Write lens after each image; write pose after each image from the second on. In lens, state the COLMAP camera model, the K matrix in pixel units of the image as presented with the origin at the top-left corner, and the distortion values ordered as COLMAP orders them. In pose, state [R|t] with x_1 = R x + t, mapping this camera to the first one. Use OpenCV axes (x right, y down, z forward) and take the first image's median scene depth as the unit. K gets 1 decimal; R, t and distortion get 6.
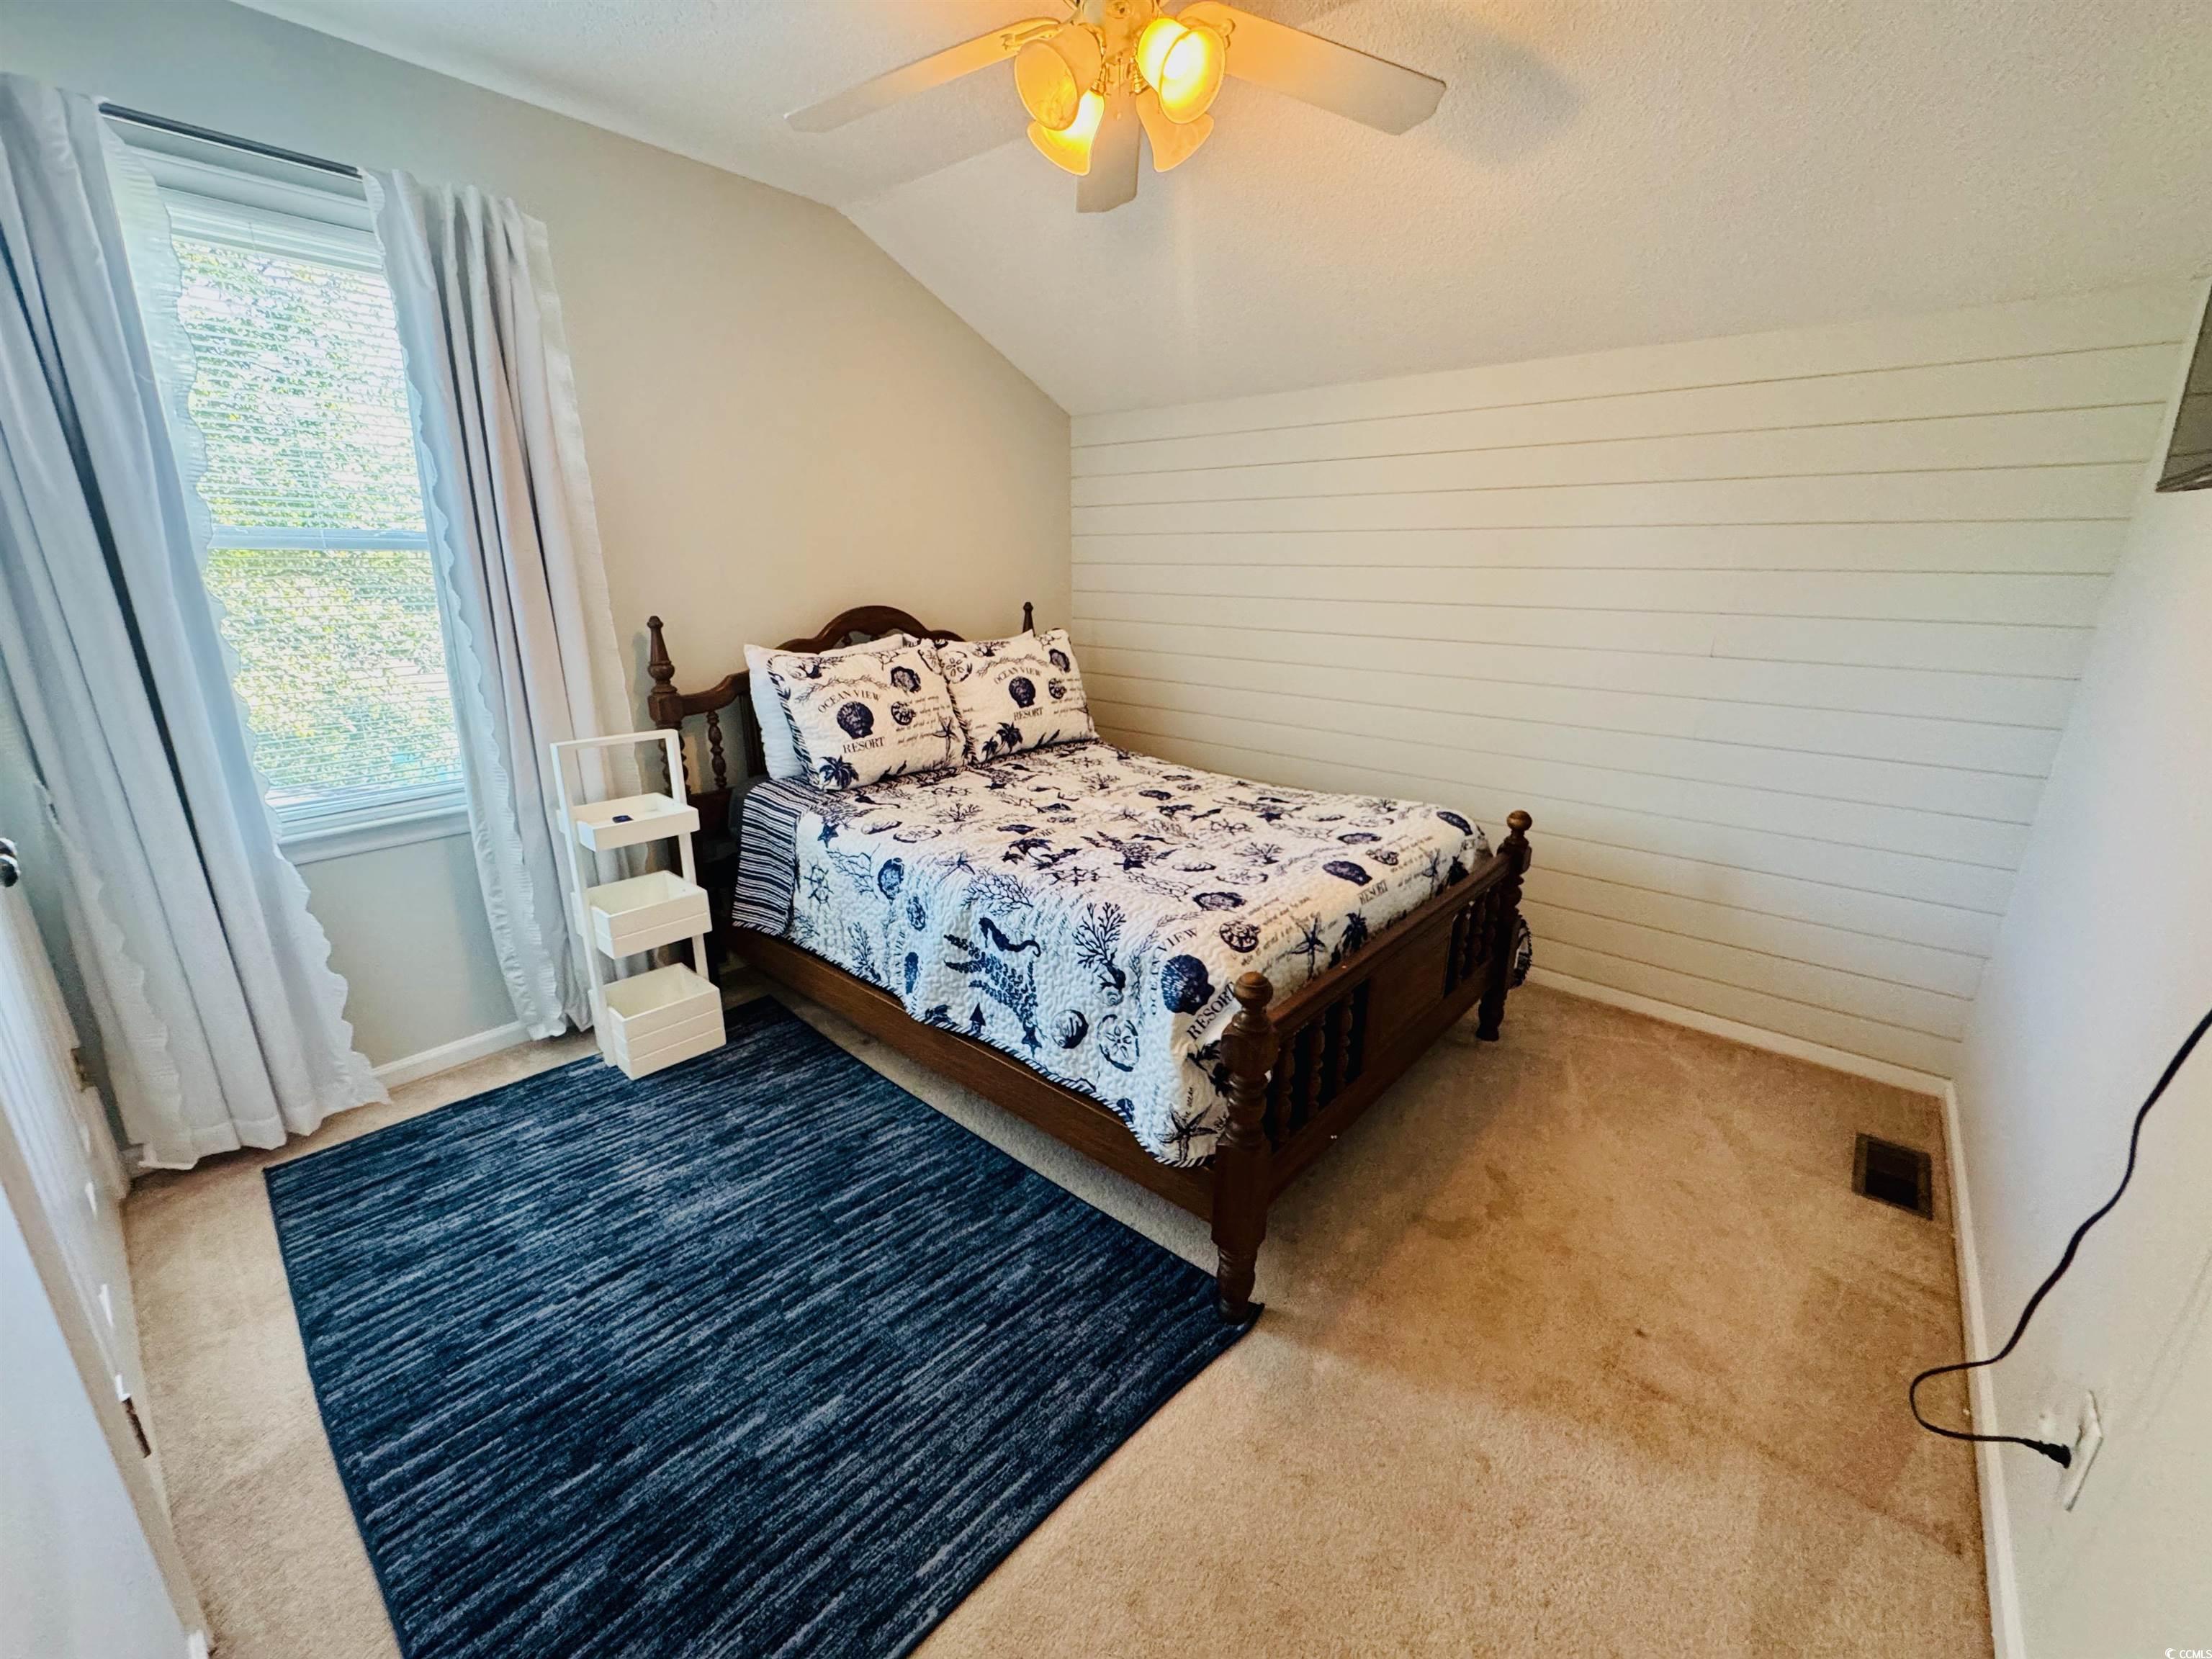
lens RADIAL K [[893.2, 0, 1108.7], [0, 893.2, 824.1], [0, 0, 1]] dist [-0.007951, -0.000603]
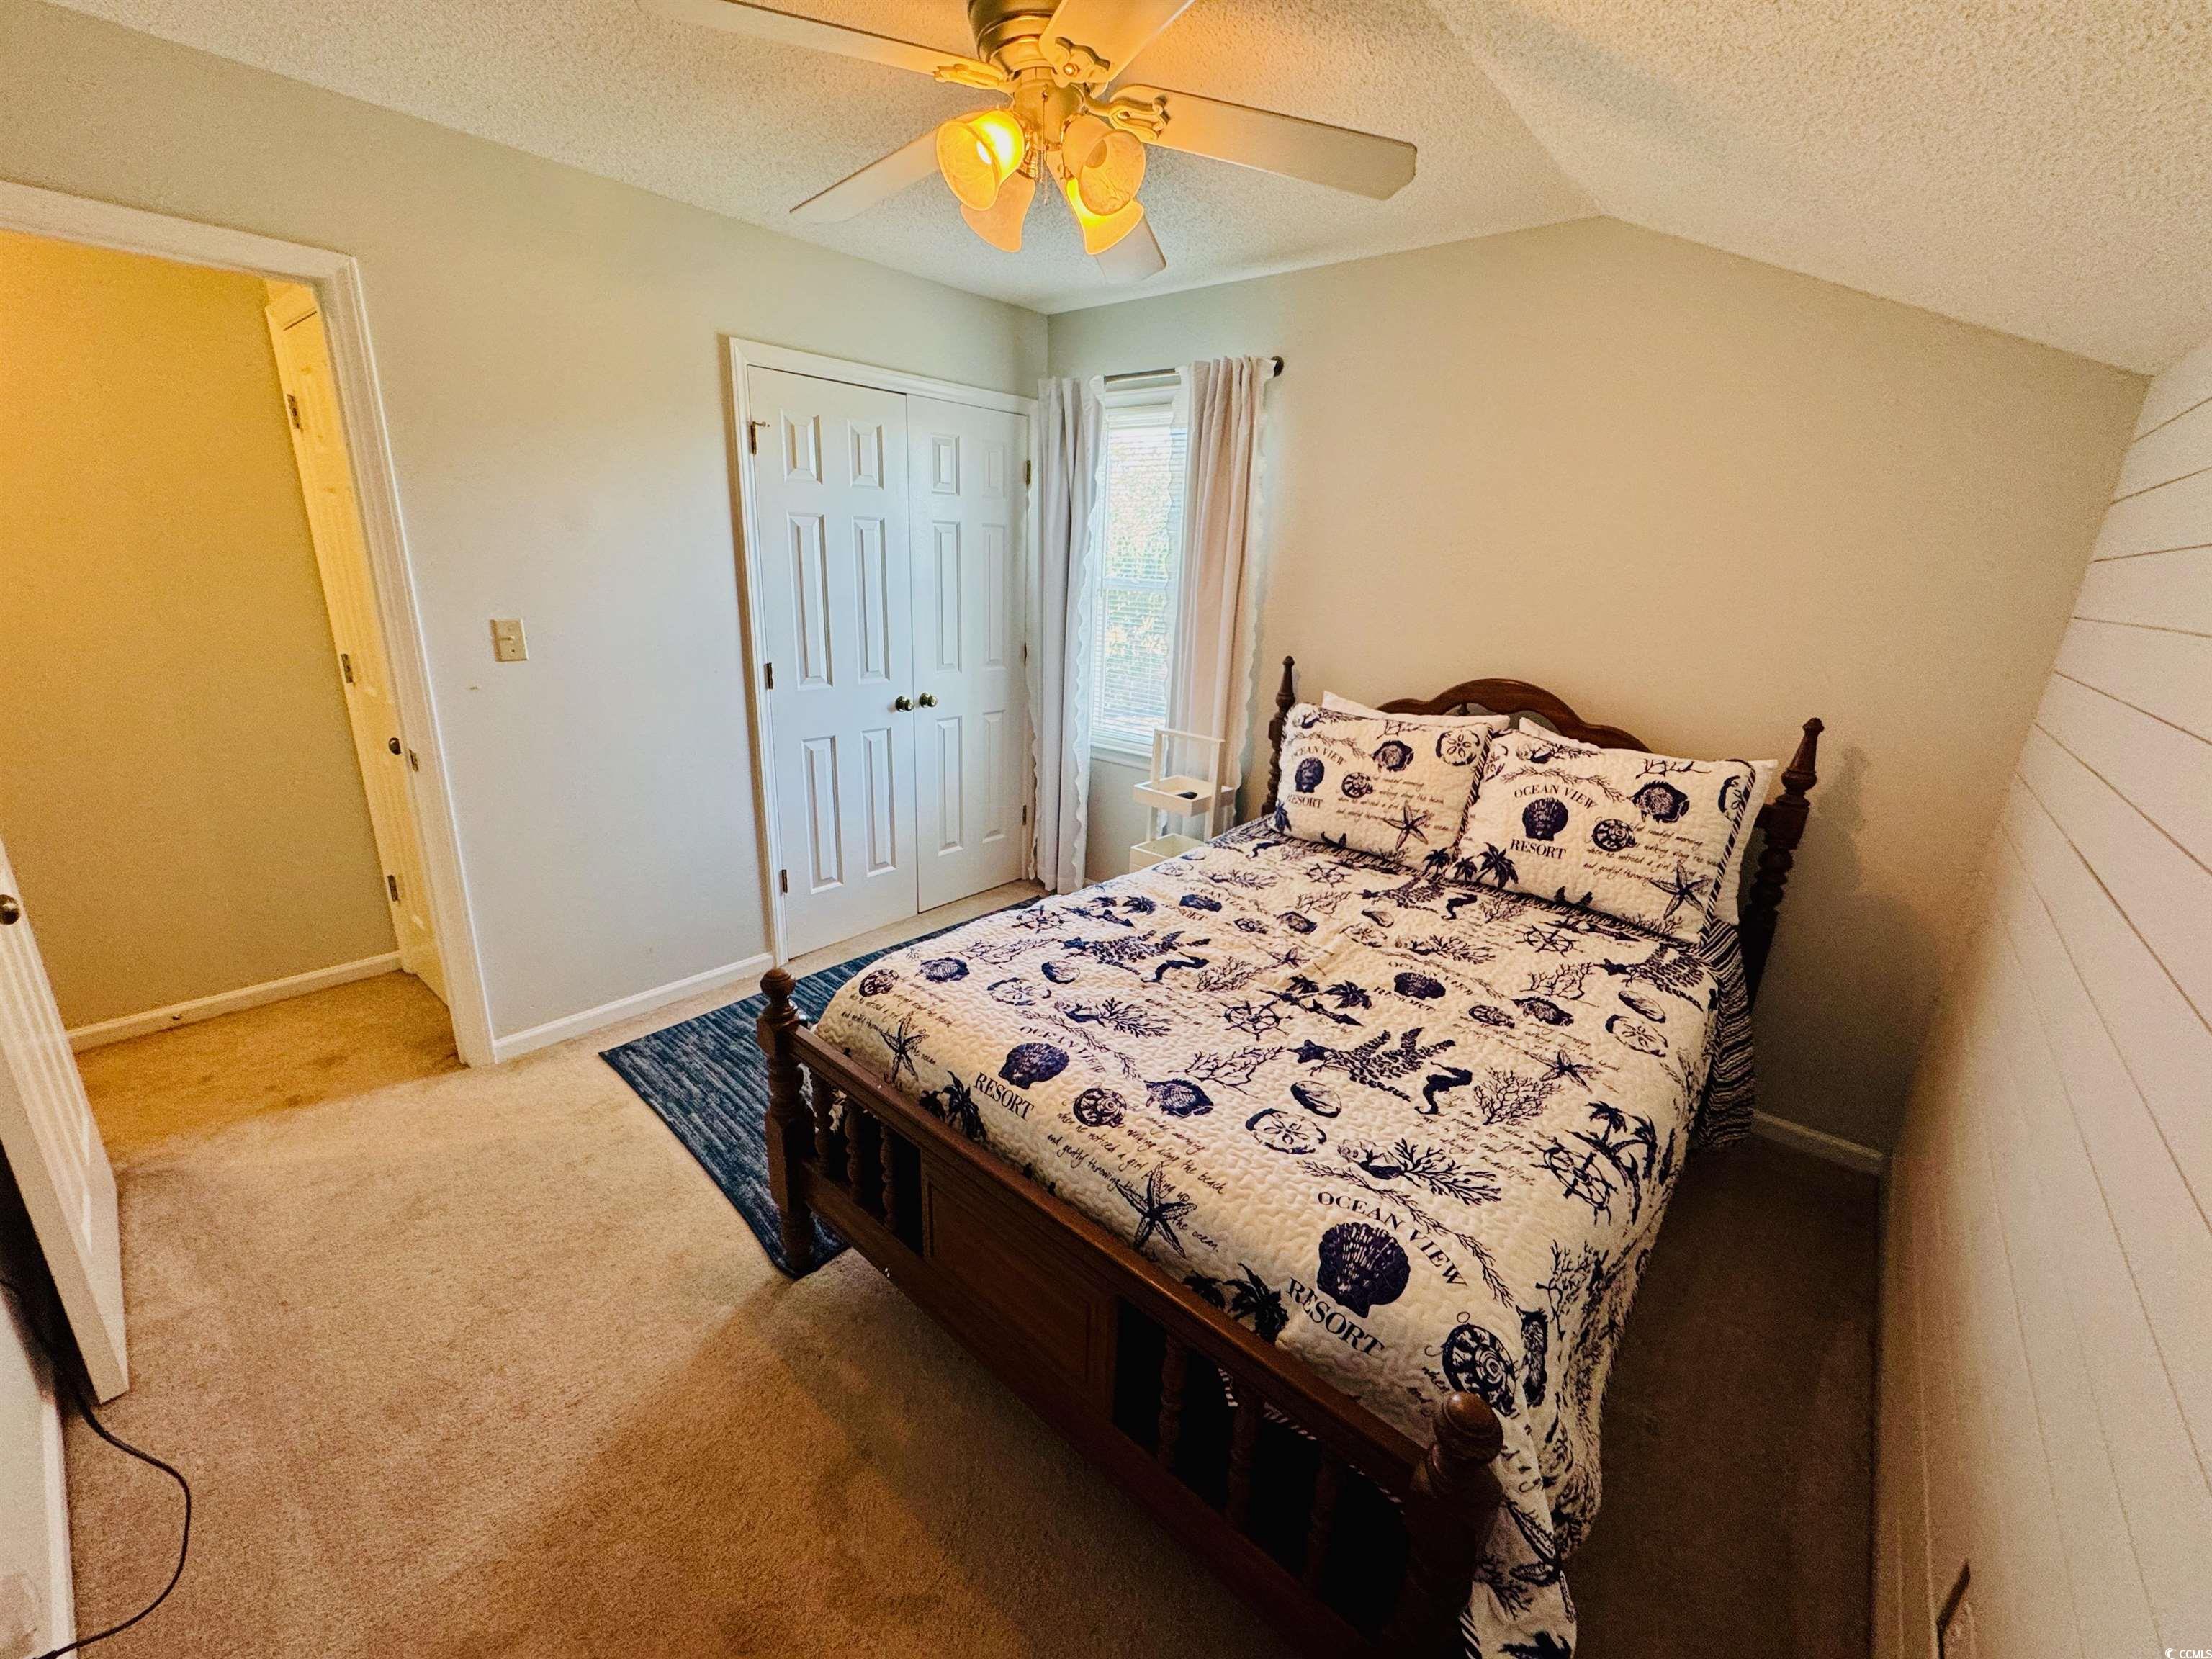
lens RADIAL K [[883.1, 0, 1108.8], [0, 883.1, 822.8], [0, 0, 1]] dist [-0.003066, -0.000239]
pose [[-0.009958, 0.281290, -0.959571, 0.773880], [-0.319145, 0.908537, 0.269642, -0.293717], [0.947654, 0.308927, 0.080725, 0.792619]]
